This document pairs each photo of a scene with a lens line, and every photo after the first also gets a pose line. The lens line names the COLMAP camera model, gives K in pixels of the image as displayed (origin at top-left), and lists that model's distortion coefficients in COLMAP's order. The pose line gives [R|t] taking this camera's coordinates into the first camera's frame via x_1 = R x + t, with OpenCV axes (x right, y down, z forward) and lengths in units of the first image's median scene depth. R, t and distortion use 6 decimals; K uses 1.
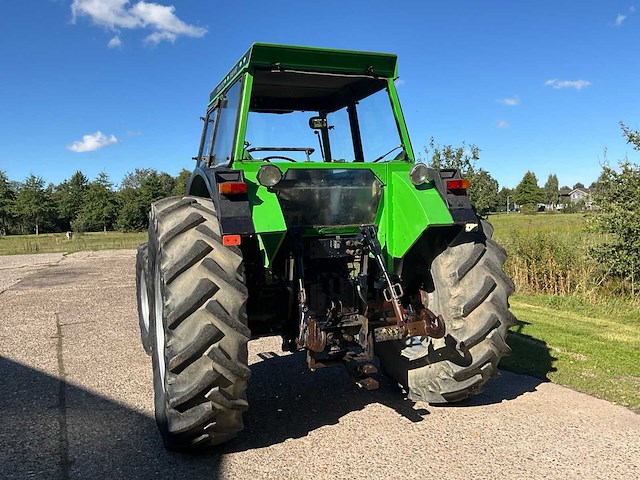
lens RADIAL K [[525.9, 0, 318.7], [0, 525.9, 240.3], [0, 0, 1]] dist [0.086080, -0.158473]
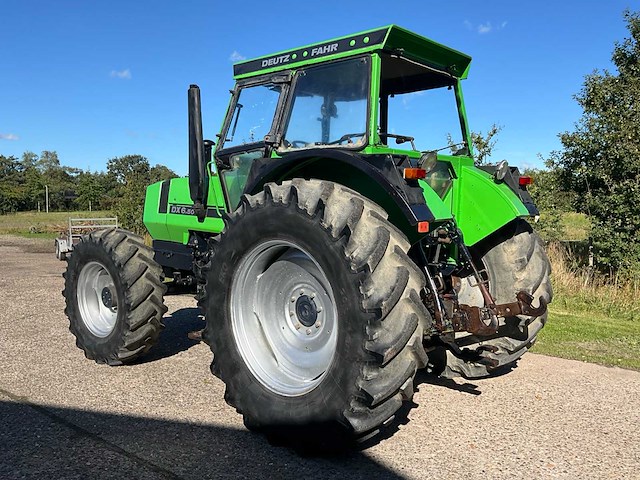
lens RADIAL K [[525.9, 0, 318.7], [0, 525.9, 240.3], [0, 0, 1]] dist [0.086080, -0.158473]
pose [[0.901807, 0.003492, 0.432125, -0.619161], [-0.009300, 0.999893, 0.011328, 0.012660], [-0.432039, -0.014235, 0.901743, 0.163292]]
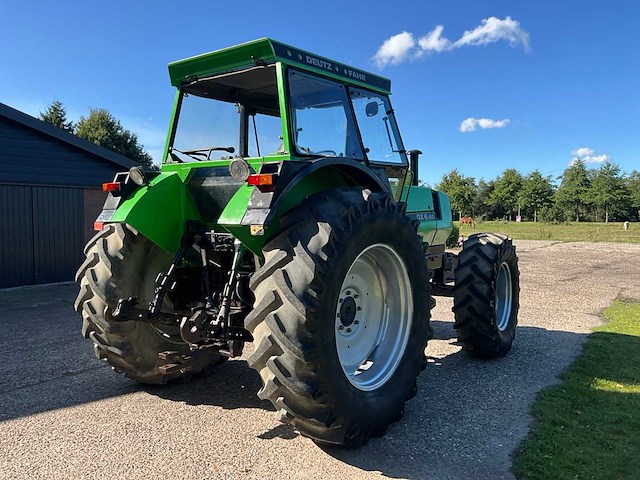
lens RADIAL K [[525.9, 0, 318.7], [0, 525.9, 240.3], [0, 0, 1]] dist [0.086080, -0.158473]
pose [[0.522318, 0.079713, -0.849017, 1.037419], [-0.059981, 0.996590, 0.056667, -0.060667], [0.850639, 0.021326, 0.525318, 0.622287]]
